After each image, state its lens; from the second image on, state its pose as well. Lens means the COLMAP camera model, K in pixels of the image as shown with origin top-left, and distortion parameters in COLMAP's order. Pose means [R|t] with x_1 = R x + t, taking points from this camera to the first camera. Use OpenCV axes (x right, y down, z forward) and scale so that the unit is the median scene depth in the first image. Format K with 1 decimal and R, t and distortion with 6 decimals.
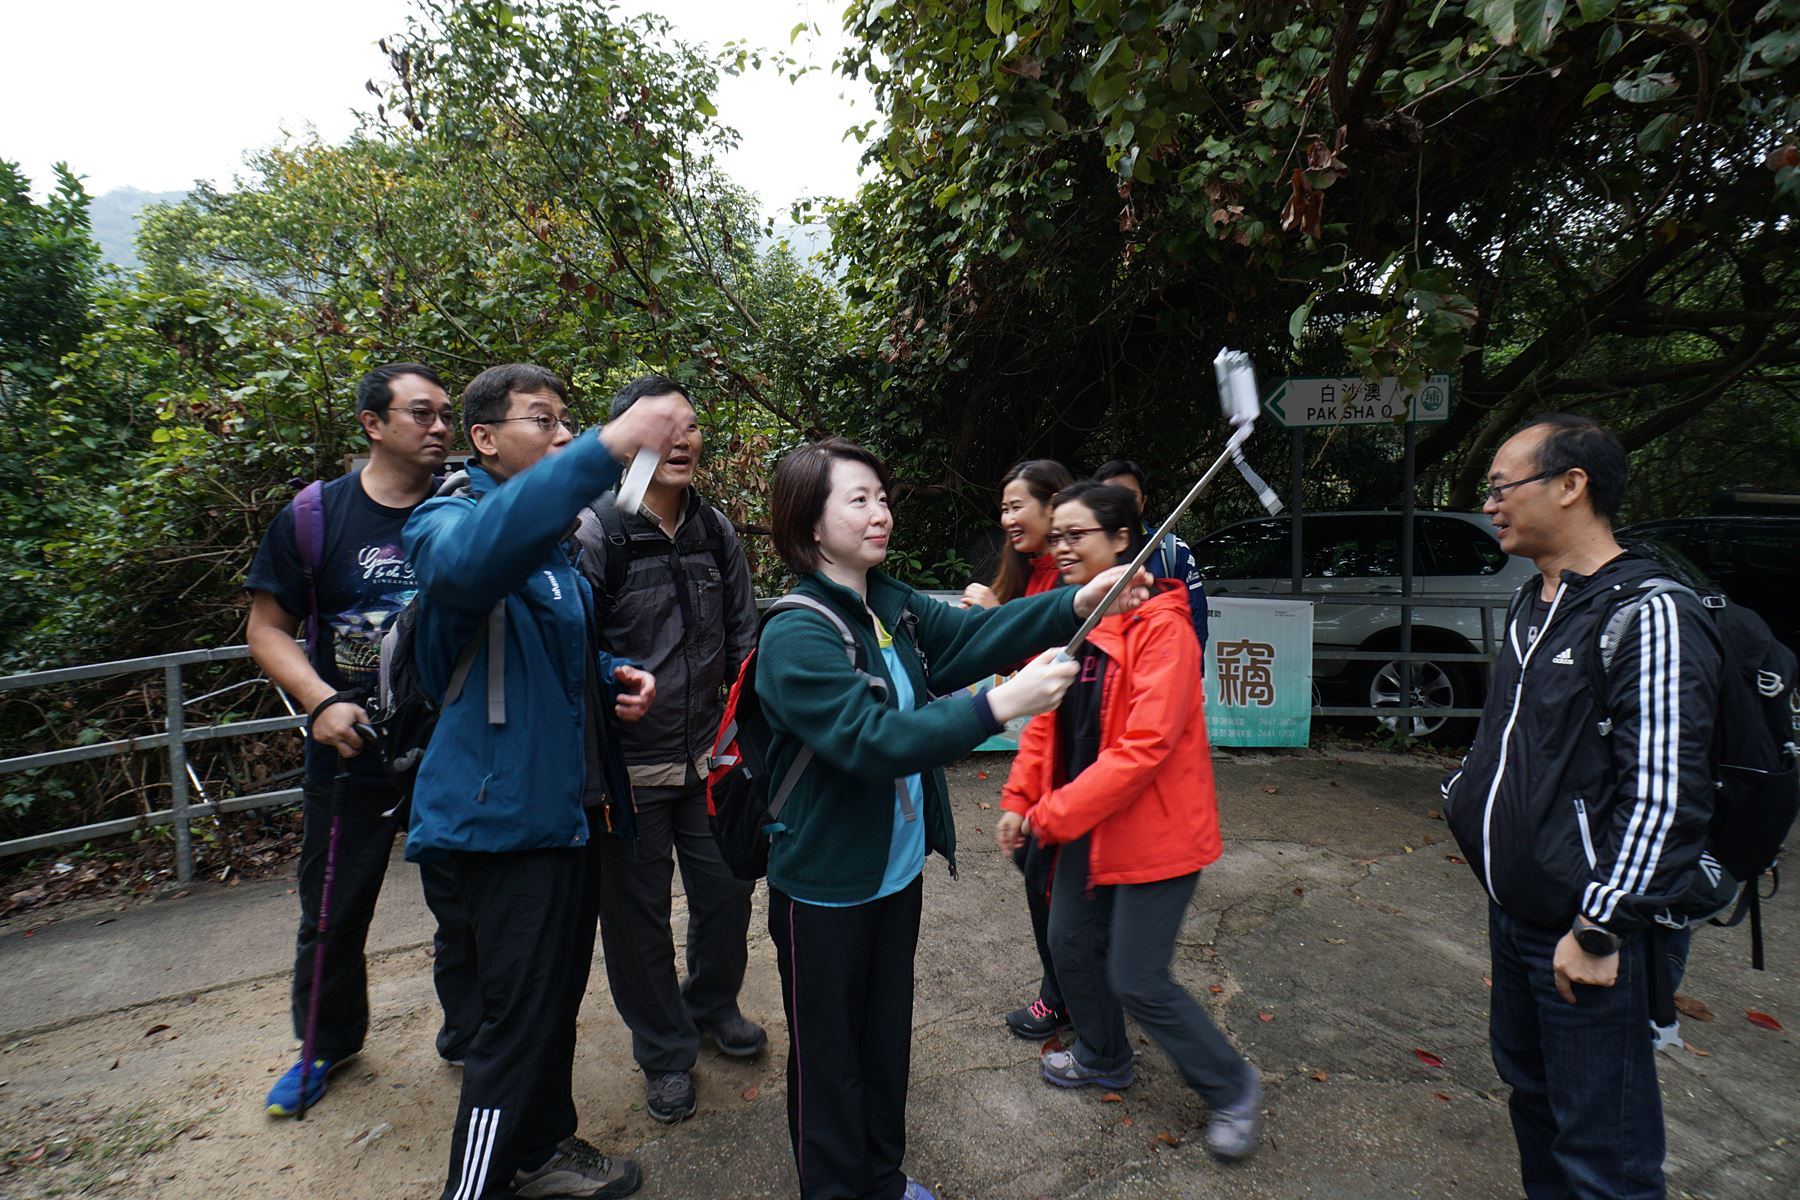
lens RADIAL K [[1228.0, 0, 844.7], [0, 1228.0, 600.5], [0, 0, 1]] dist [-0.029755, 0.030595]
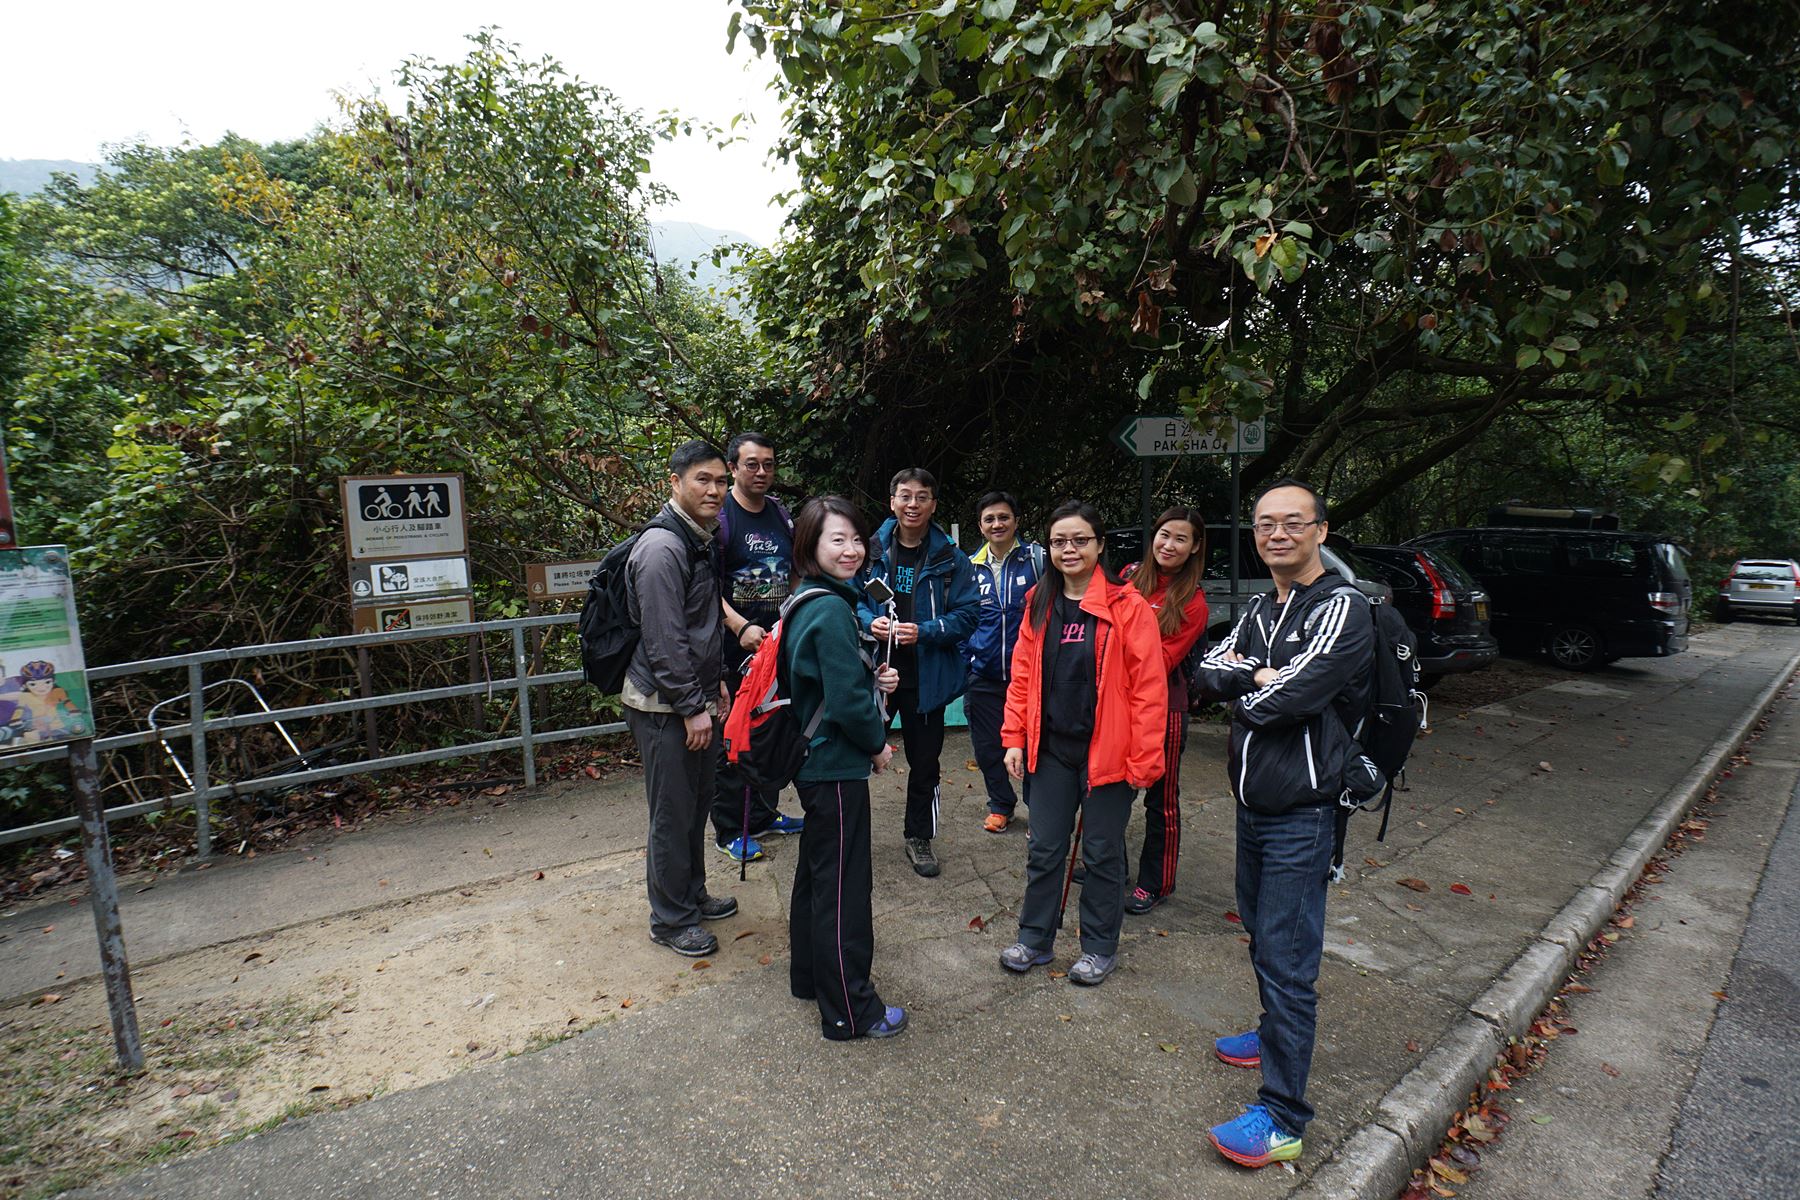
lens RADIAL K [[1240.8, 0, 900.0], [0, 1240.8, 600.0], [0, 0, 1]] dist [0.003131, 0.001969]
pose [[0.988079, -0.007292, 0.153772, -0.064913], [0.008056, 0.999958, -0.004345, 0.003511], [-0.153734, 0.005532, 0.988097, -0.187253]]
